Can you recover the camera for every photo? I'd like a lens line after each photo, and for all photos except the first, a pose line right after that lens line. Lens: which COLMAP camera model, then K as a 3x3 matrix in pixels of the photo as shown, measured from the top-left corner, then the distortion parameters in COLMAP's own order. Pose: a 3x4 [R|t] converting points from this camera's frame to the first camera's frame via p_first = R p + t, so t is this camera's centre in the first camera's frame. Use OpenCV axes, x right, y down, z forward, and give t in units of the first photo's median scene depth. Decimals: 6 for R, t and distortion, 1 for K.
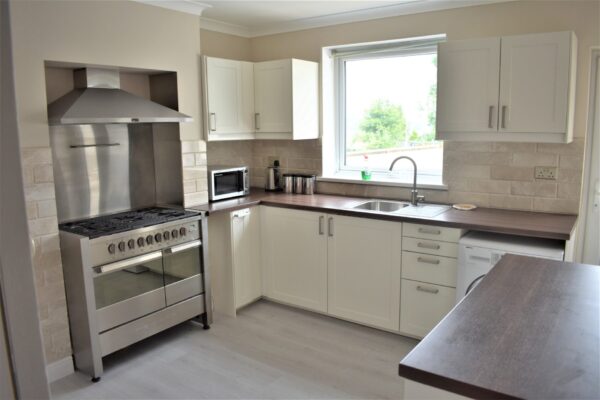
lens RADIAL K [[468.9, 0, 300.0], [0, 468.9, 200.0], [0, 0, 1]] dist [-0.094672, 0.008474]
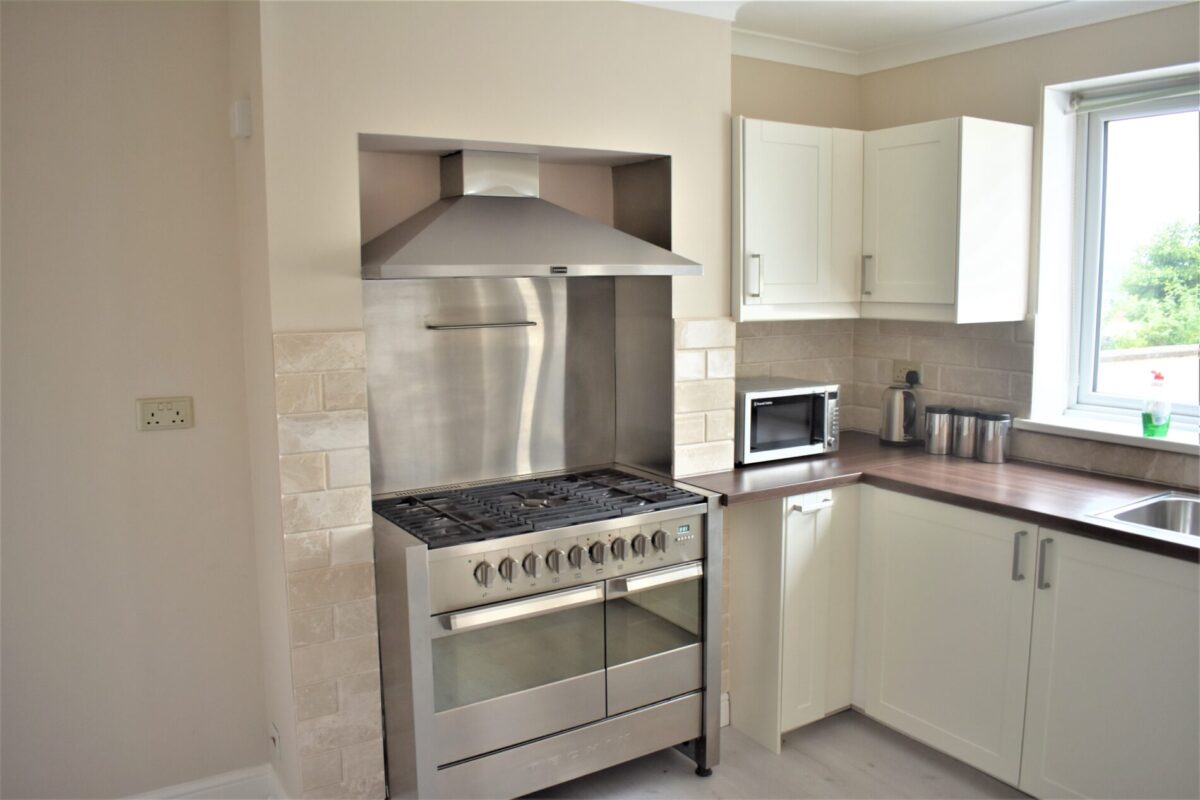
lens RADIAL K [[937.9, 0, 600.0], [0, 937.9, 400.0], [0, 0, 1]] dist [-0.094672, 0.008474]
pose [[0.924616, 0.053937, -0.377062, 0.004939], [-0.064044, 0.997845, -0.014309, -0.036815], [0.375478, 0.037379, 0.926077, 0.186143]]
